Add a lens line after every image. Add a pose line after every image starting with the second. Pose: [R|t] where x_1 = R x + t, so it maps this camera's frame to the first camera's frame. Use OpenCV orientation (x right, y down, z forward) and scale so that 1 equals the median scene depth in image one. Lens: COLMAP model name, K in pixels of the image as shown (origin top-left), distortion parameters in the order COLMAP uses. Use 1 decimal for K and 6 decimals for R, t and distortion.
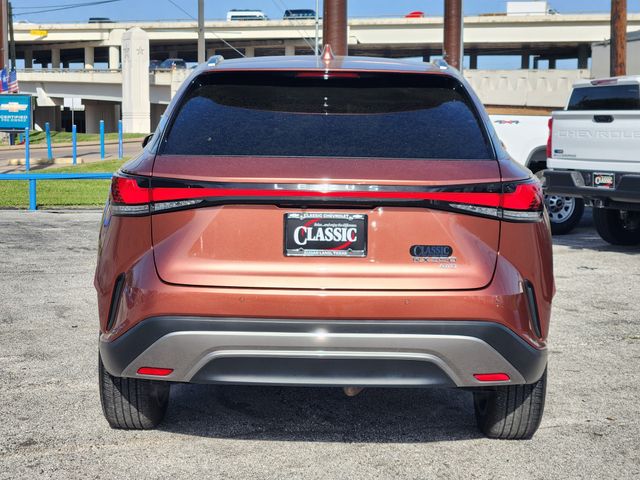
lens RADIAL K [[954.1, 0, 324.1], [0, 954.1, 235.3], [0, 0, 1]] dist [0.136253, 0.000000]
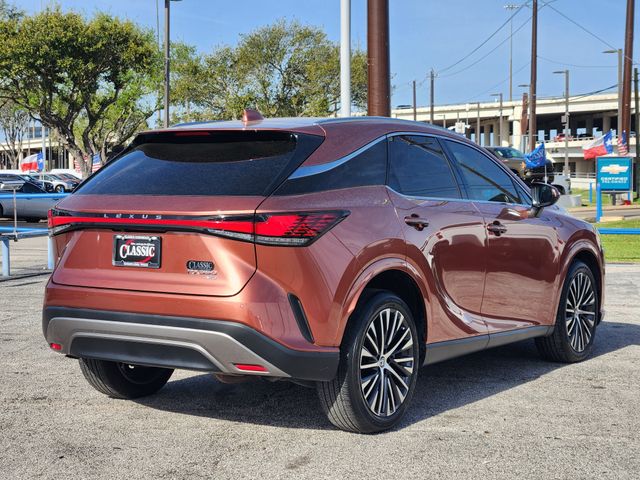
lens RADIAL K [[954.1, 0, 317.7], [0, 954.1, 240.5], [0, 0, 1]] dist [0.136253, 0.000000]
pose [[0.876695, 0.019622, -0.480647, 0.888817], [-0.042586, 0.998411, -0.036917, 0.023909], [0.479158, 0.052834, 0.876137, -0.081837]]
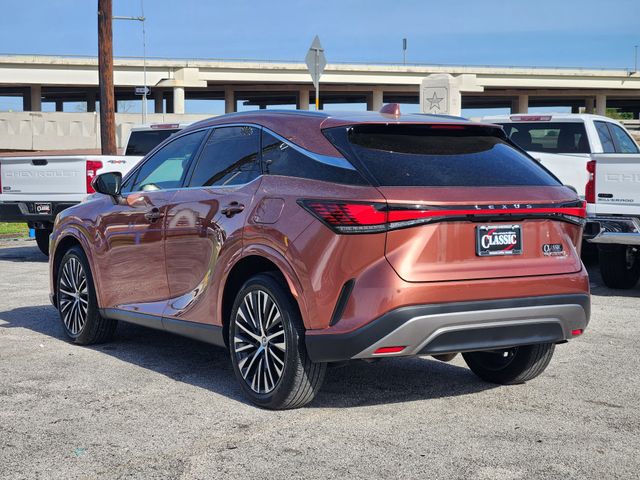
lens RADIAL K [[954.1, 0, 314.8], [0, 954.1, 243.5], [0, 0, 1]] dist [0.136253, 0.000000]
pose [[0.838933, -0.045091, 0.542363, -1.008146], [0.063216, 0.997890, -0.014821, 0.008191], [-0.540551, 0.046720, 0.840013, -0.056855]]
